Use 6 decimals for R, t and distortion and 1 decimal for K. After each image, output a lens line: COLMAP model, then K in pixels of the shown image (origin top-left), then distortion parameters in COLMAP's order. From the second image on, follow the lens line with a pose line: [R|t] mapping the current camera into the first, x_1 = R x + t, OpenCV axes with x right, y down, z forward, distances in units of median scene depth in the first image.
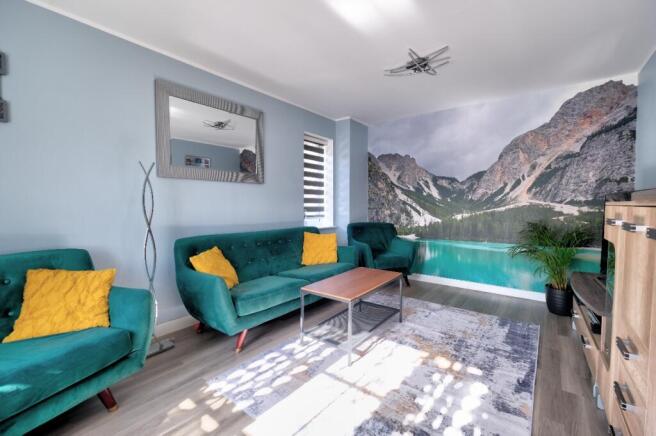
lens RADIAL K [[287.9, 0, 330.2], [0, 287.9, 214.0], [0, 0, 1]] dist [-0.003808, 0.000237]
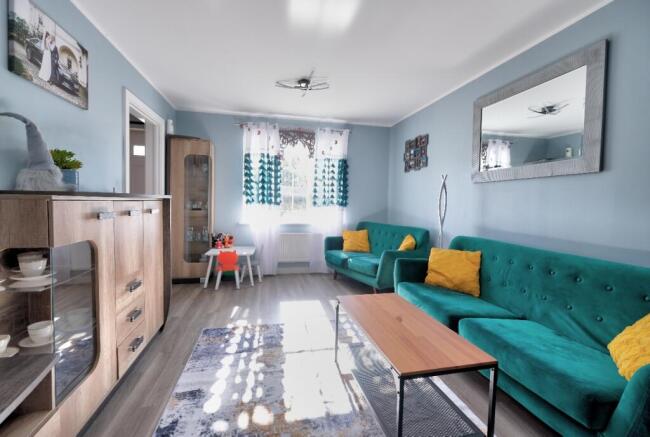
lens RADIAL K [[278.1, 0, 325.4], [0, 278.1, 216.7], [0, 0, 1]] dist [-0.053468, 0.000035]
pose [[-0.647722, 0.028884, -0.761329, 0.703665], [-0.030182, 0.997524, 0.063523, -0.042334], [0.761279, 0.064124, -0.645246, 1.351577]]
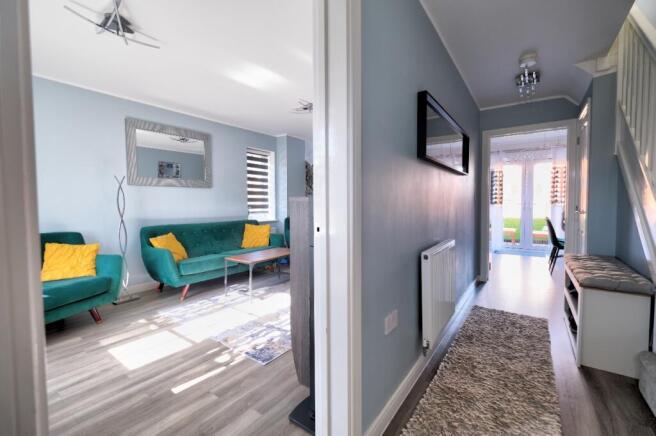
lens RADIAL K [[287.9, 0, 330.2], [0, 287.9, 214.0], [0, 0, 1]] dist [-0.003808, 0.000237]
pose [[0.999377, -0.002742, 0.035188, 0.387254], [0.002405, 0.999951, 0.009624, 0.008882], [-0.035213, -0.009533, 0.999334, -0.517300]]
